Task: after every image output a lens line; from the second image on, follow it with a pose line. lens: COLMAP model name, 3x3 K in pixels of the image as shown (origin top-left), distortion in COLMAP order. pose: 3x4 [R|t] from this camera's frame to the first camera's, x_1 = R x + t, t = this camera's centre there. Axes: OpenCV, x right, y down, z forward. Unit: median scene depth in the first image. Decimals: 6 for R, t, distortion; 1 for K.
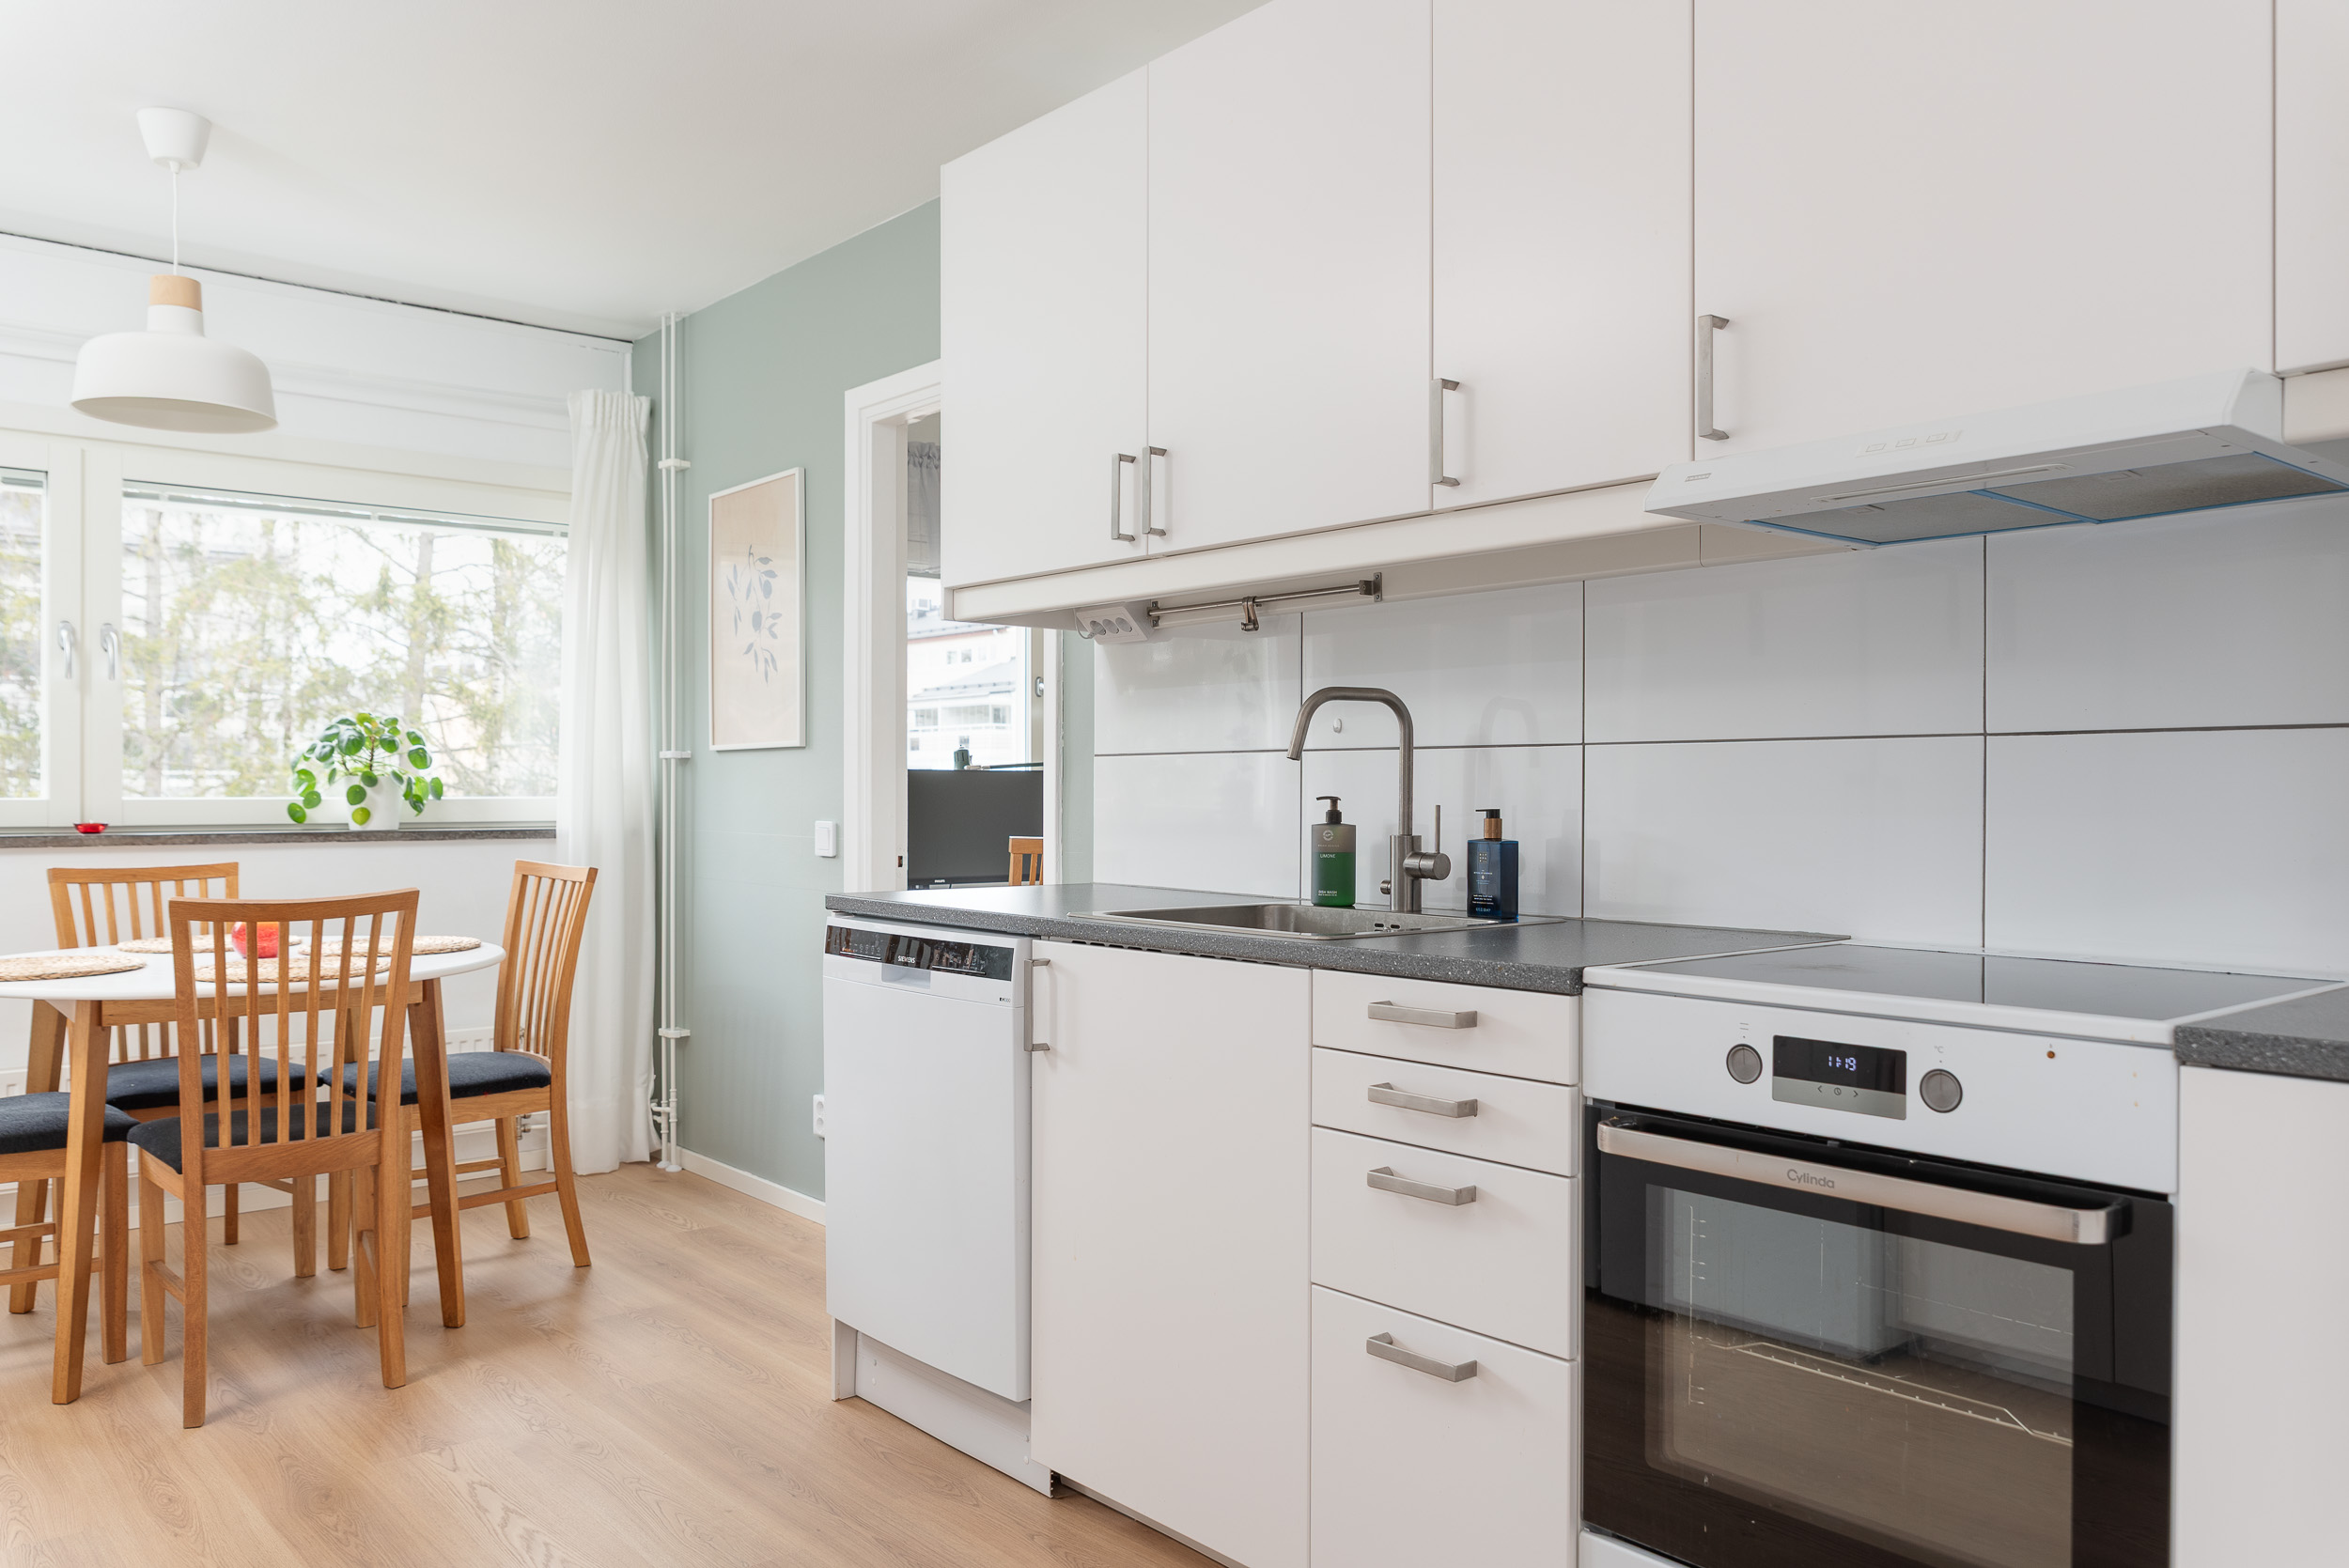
lens RADIAL K [[1725.1, 0, 1174.5], [0, 1725.1, 792.1], [0, 0, 1]] dist [0.005655, -0.004586]
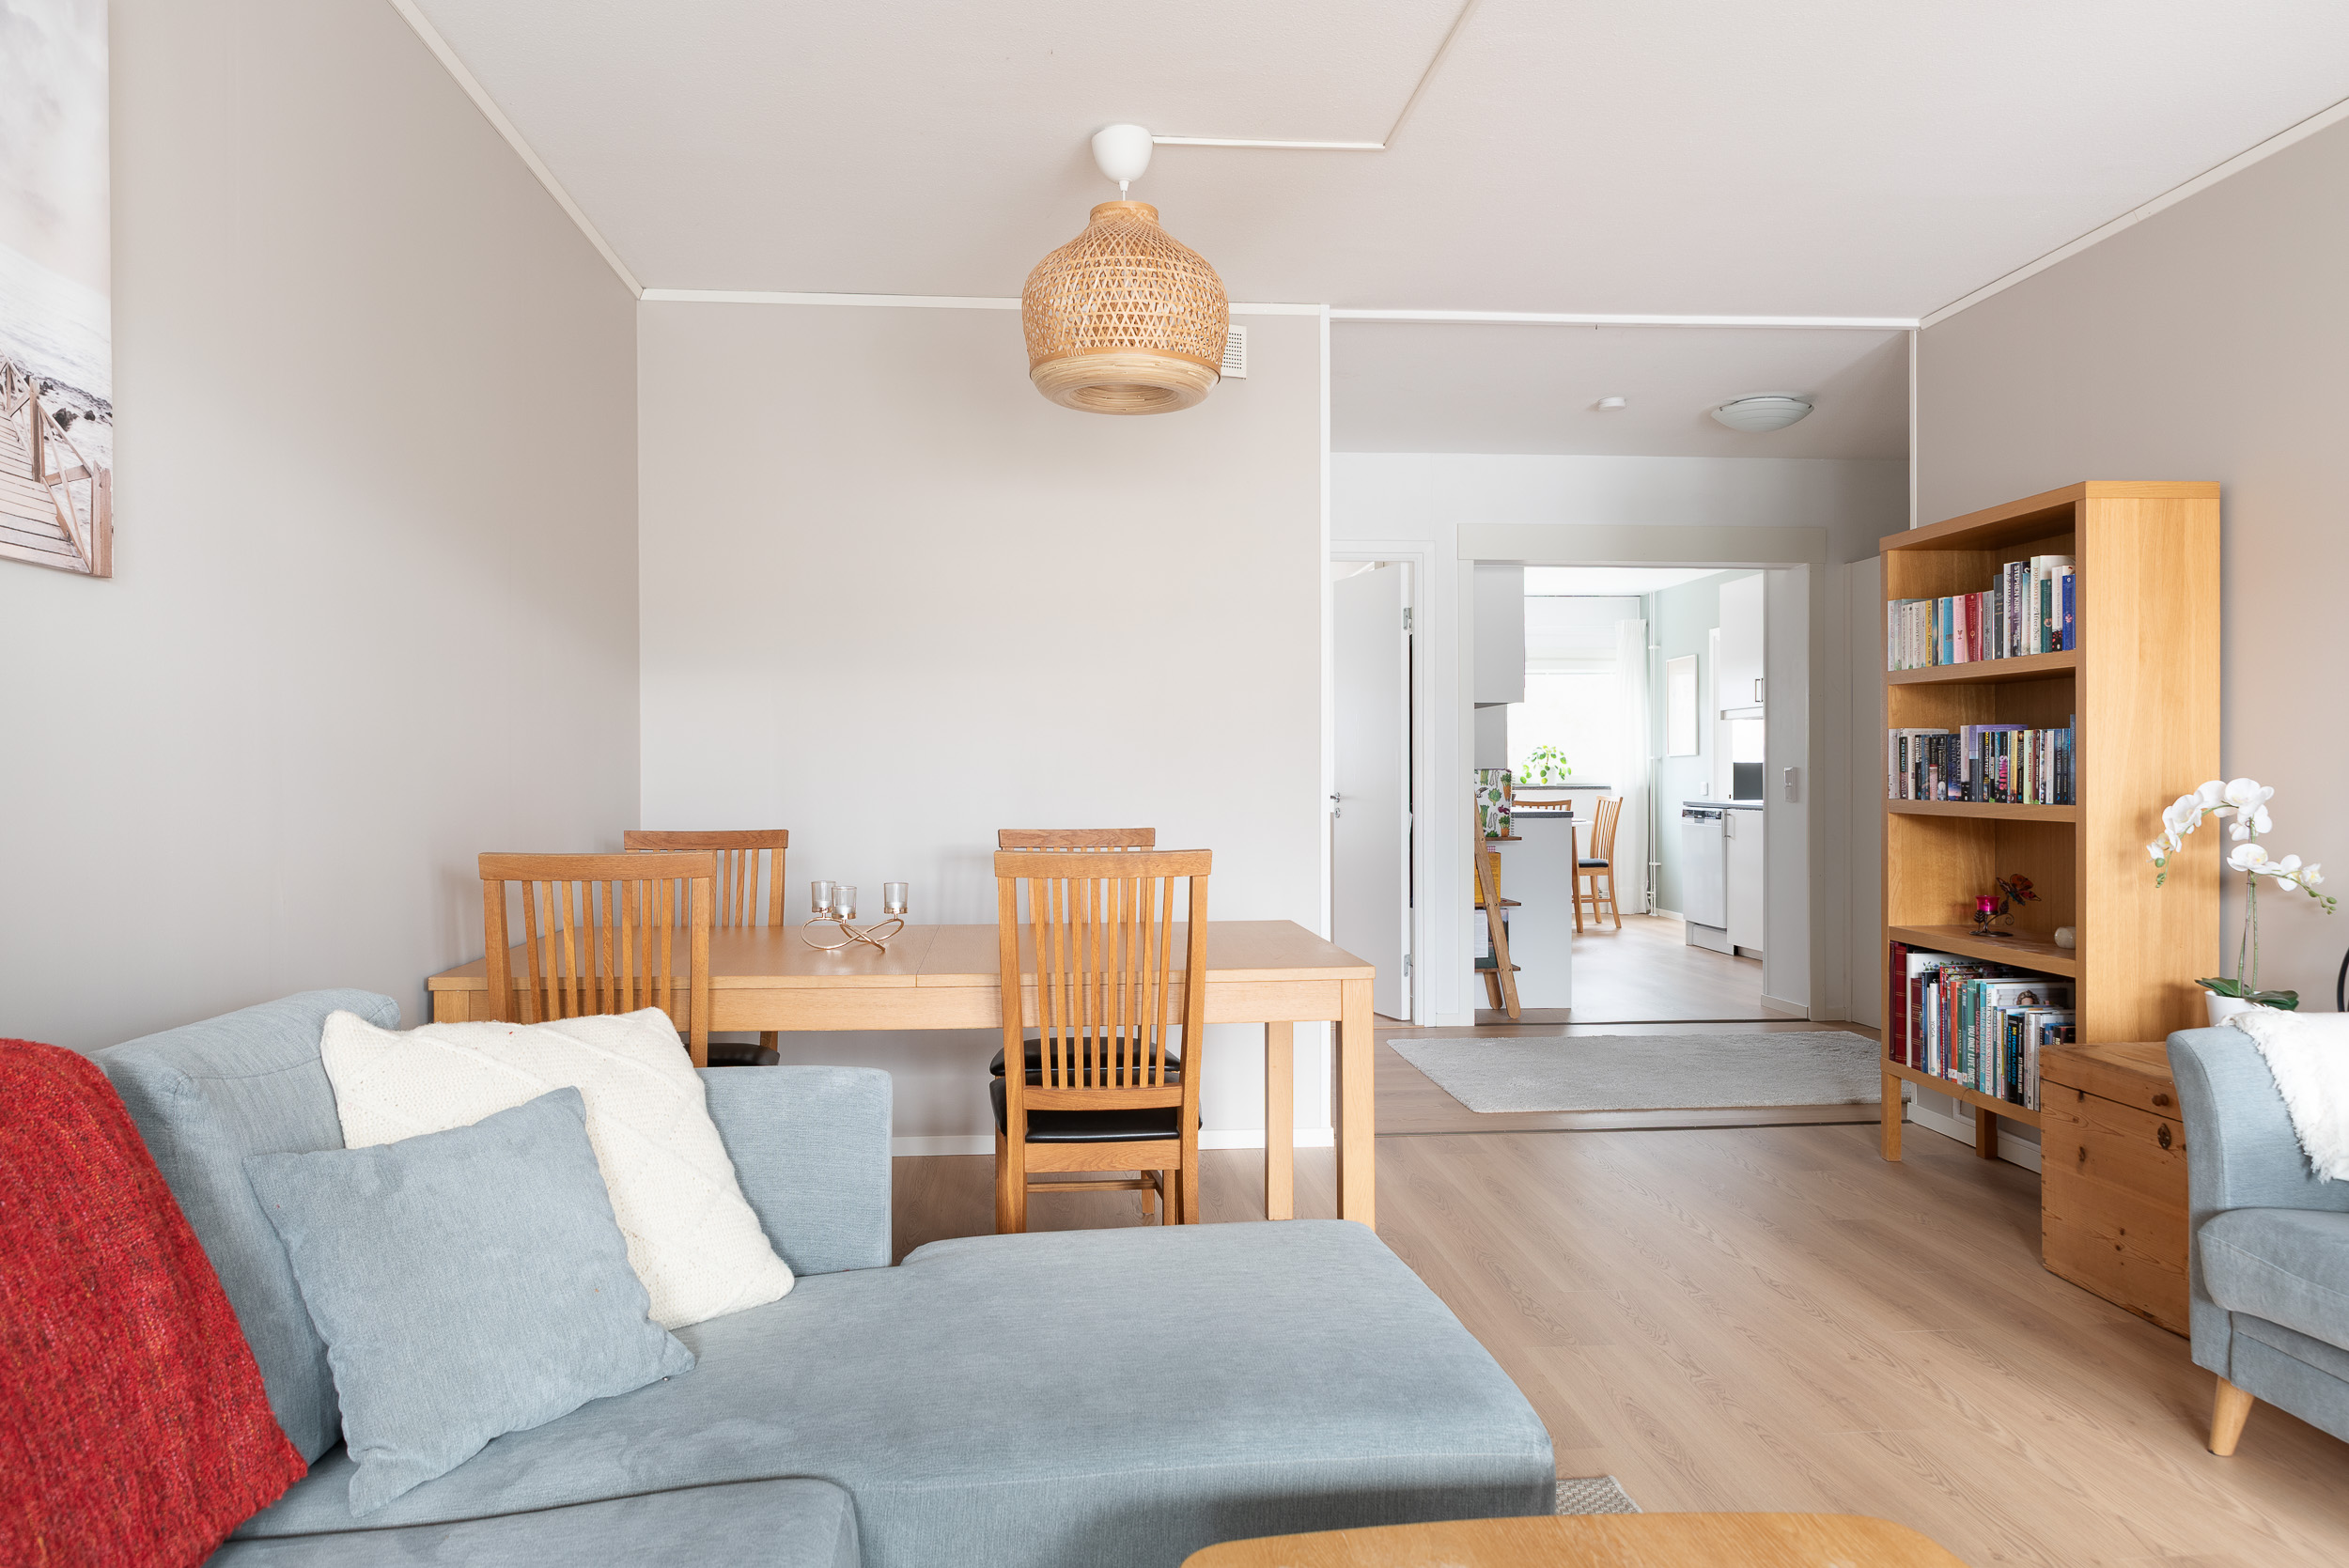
lens RADIAL K [[1670.0, 0, 1200.3], [0, 1670.0, 772.7], [0, 0, 1]] dist [0.010153, -0.001188]
pose [[0.829245, -0.003022, -0.558877, 0.651571], [0.002031, 0.999995, -0.002394, 0.006007], [0.558882, 0.000850, 0.829247, -1.745247]]
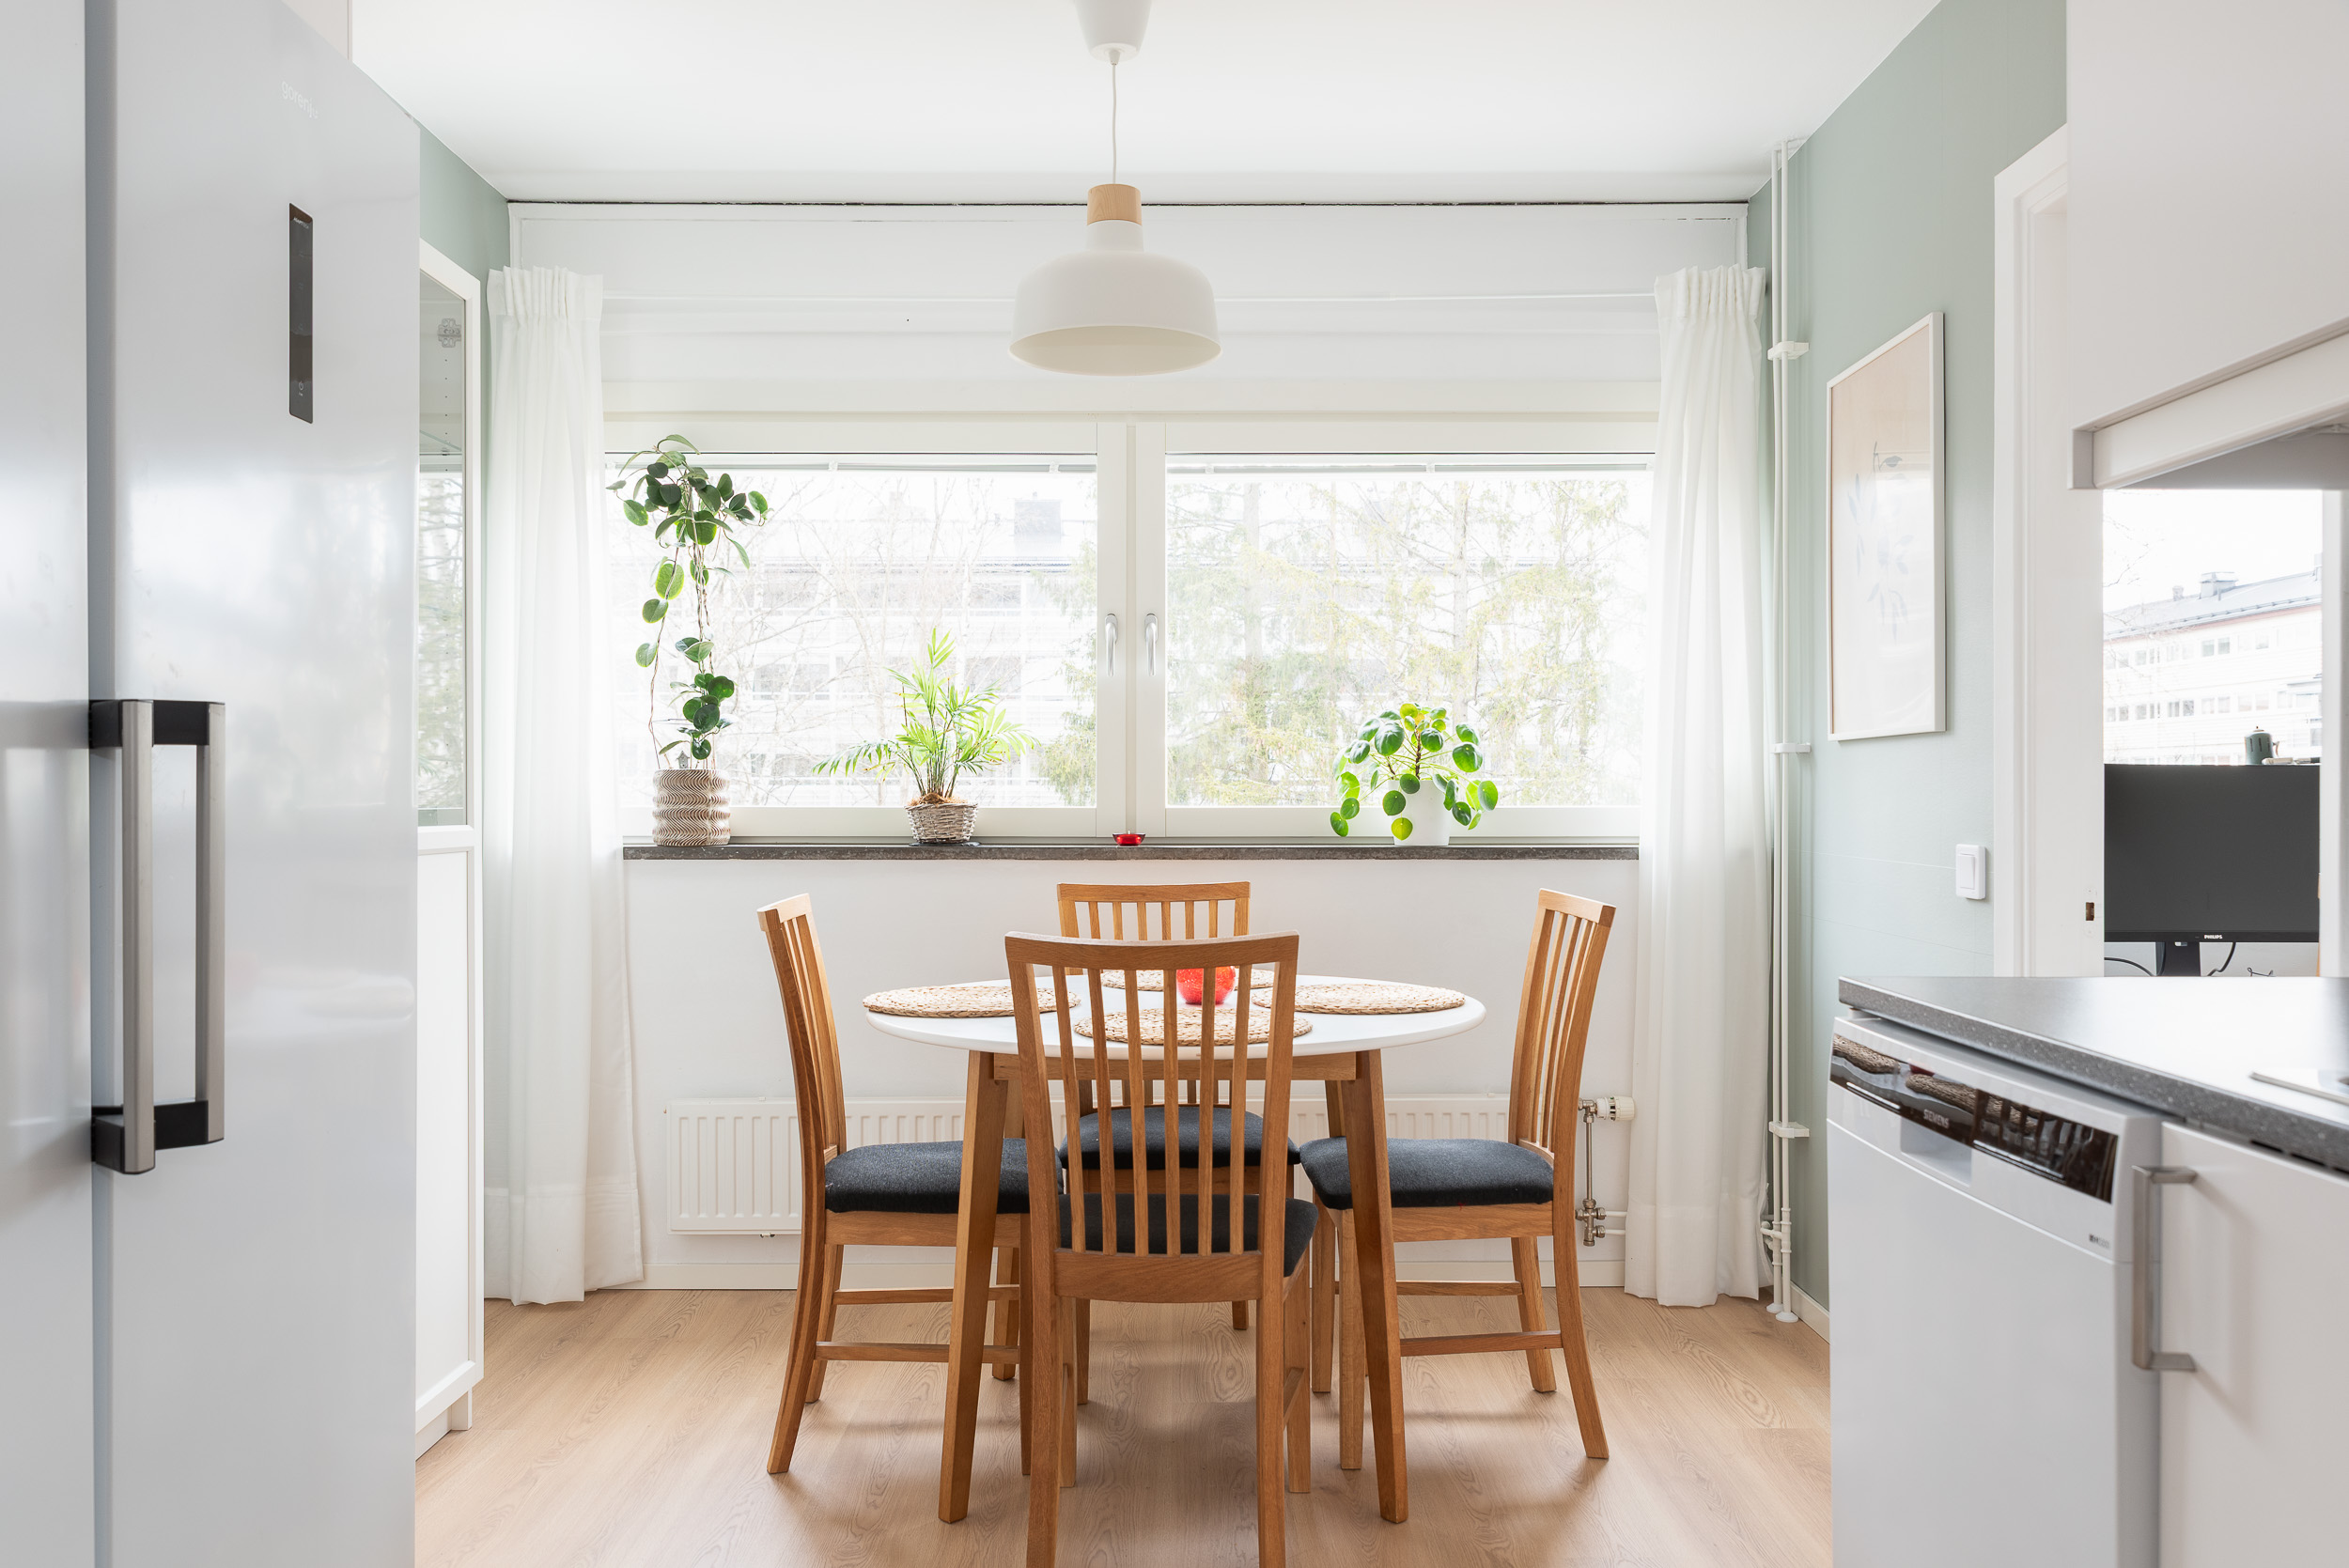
lens RADIAL K [[1843.3, 0, 1183.7], [0, 1843.3, 795.4], [0, 0, 1]] dist [-0.003403, 0.004250]
pose [[0.760241, -0.001211, -0.649640, 0.024805], [0.000447, 0.999999, -0.001342, -0.001060], [0.649641, 0.000730, 0.760241, 0.284550]]
